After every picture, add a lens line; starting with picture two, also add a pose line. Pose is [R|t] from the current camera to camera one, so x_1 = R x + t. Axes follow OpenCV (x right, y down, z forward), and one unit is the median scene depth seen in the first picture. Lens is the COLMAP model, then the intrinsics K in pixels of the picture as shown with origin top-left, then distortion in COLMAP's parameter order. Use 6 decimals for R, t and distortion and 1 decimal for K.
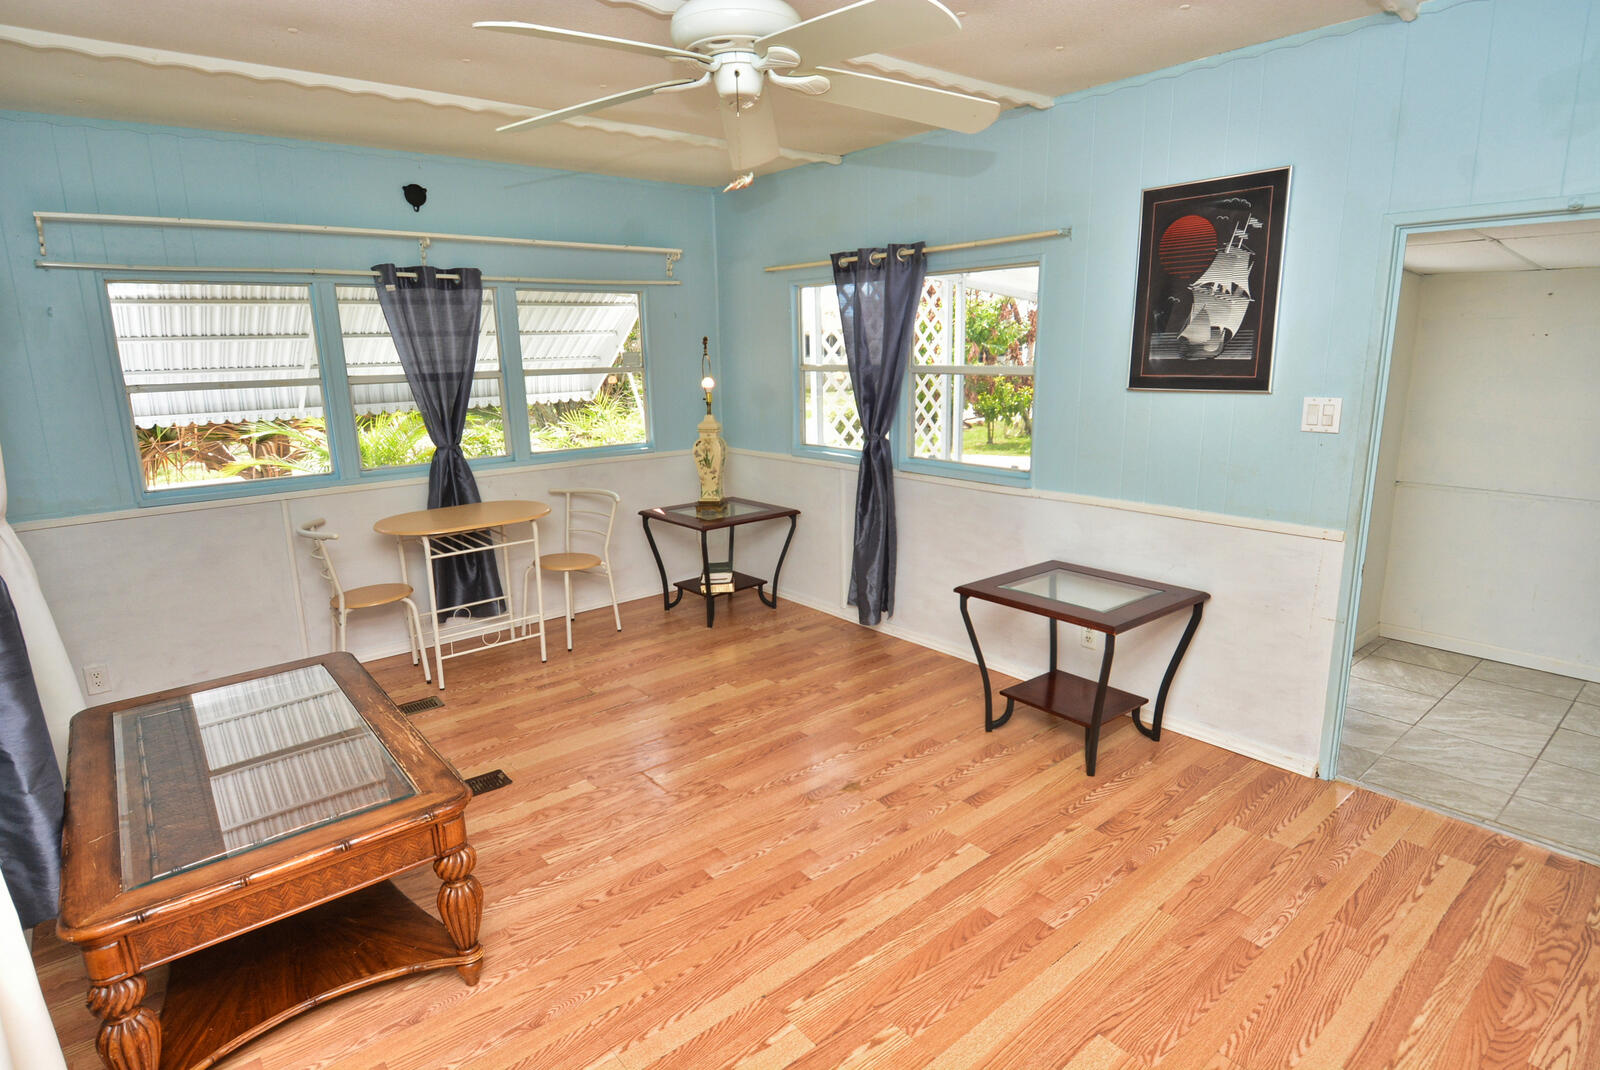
lens RADIAL K [[845.6, 0, 805.3], [0, 845.6, 534.6], [0, 0, 1]] dist [0.013117, -0.022616]
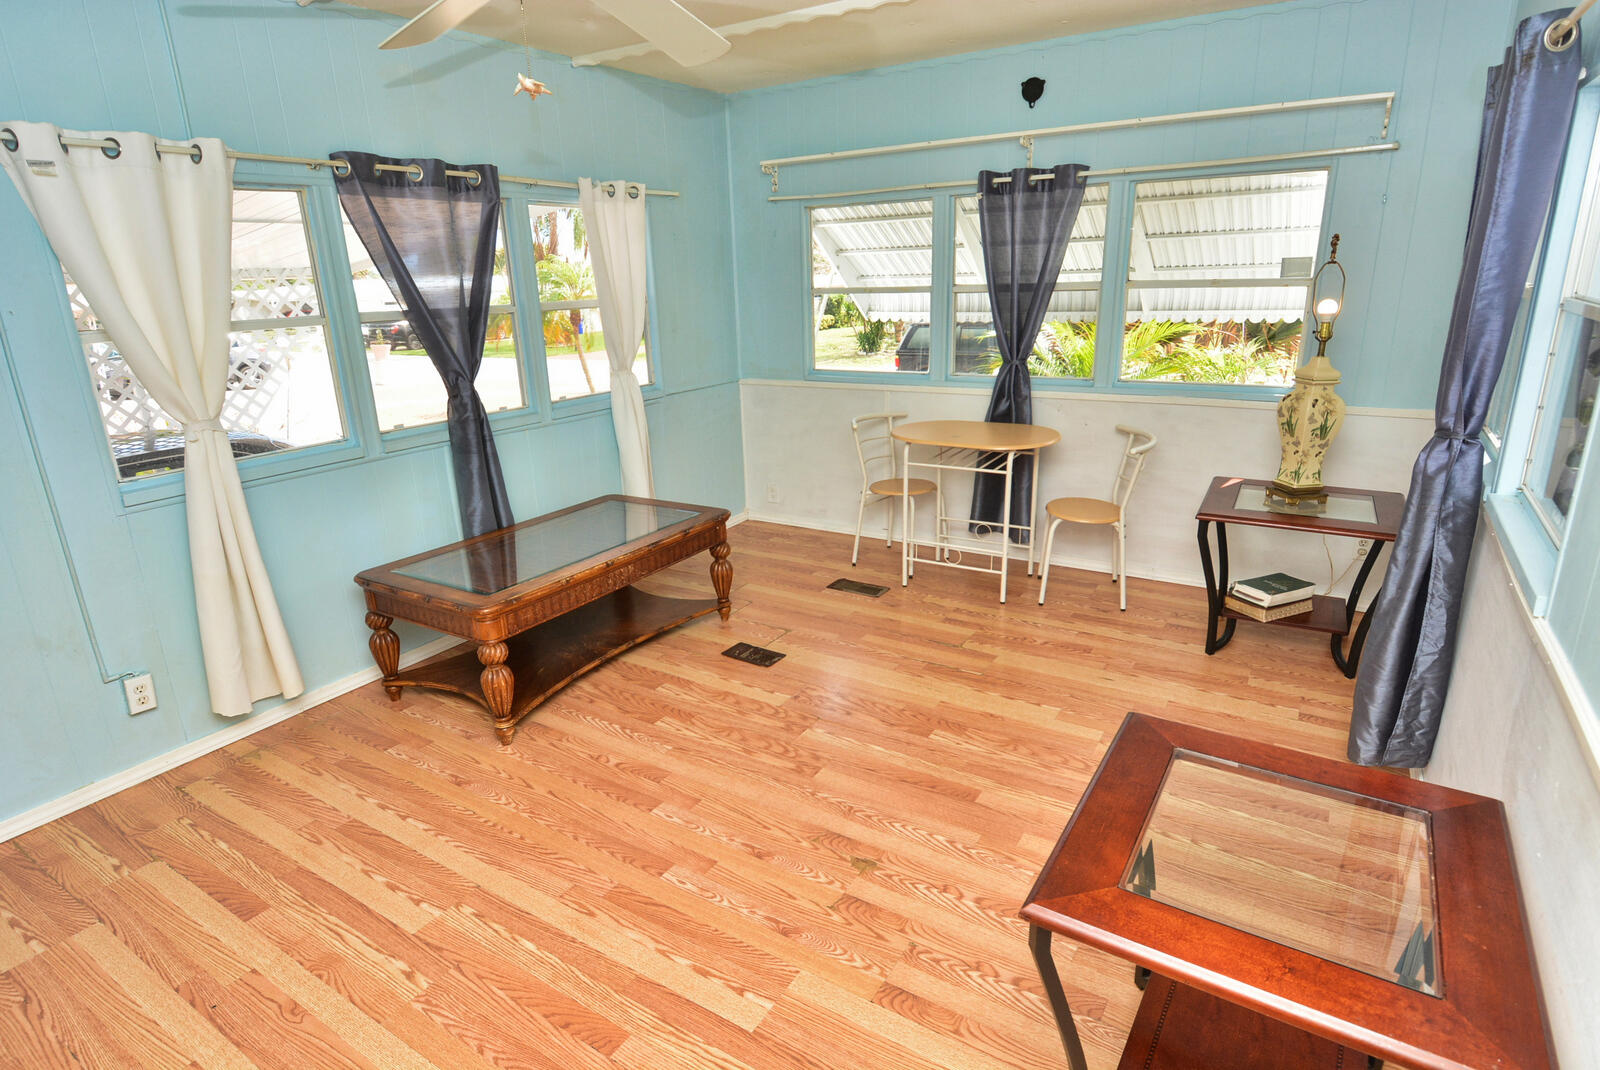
lens RADIAL K [[845.6, 0, 800.1], [0, 845.6, 531.0], [0, 0, 1]] dist [0.013117, -0.022616]
pose [[0.304941, 0.289600, -0.907272, 0.561542], [-0.184235, 0.952588, 0.242142, -0.138680], [0.934381, 0.093312, 0.343837, 0.583102]]
